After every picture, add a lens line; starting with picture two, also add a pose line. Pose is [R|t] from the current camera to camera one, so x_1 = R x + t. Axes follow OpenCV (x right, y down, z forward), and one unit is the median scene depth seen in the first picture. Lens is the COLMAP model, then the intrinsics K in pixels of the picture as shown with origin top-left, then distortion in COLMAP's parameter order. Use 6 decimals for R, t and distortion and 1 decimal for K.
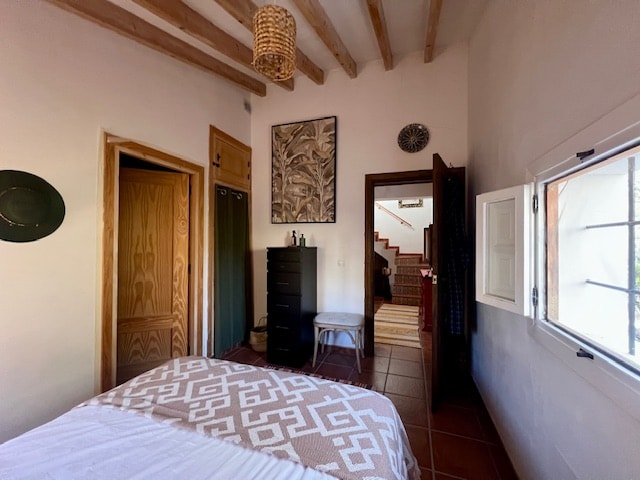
lens RADIAL K [[259.1, 0, 319.8], [0, 259.1, 240.3], [0, 0, 1]] dist [0.011645, -0.000062]
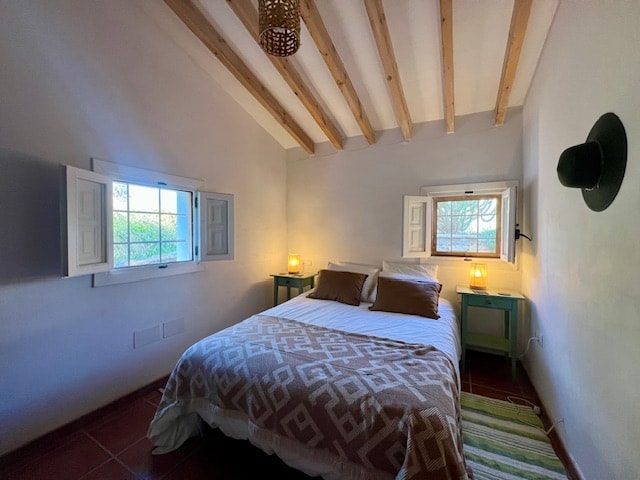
lens RADIAL K [[260.8, 0, 320.6], [0, 260.8, 237.8], [0, 0, 1]] dist [-0.003476, -0.001045]
pose [[-0.989102, -0.001215, 0.147225, -0.515664], [0.001109, 0.999876, 0.015700, 0.085378], [-0.147226, 0.015692, -0.988978, 2.110531]]
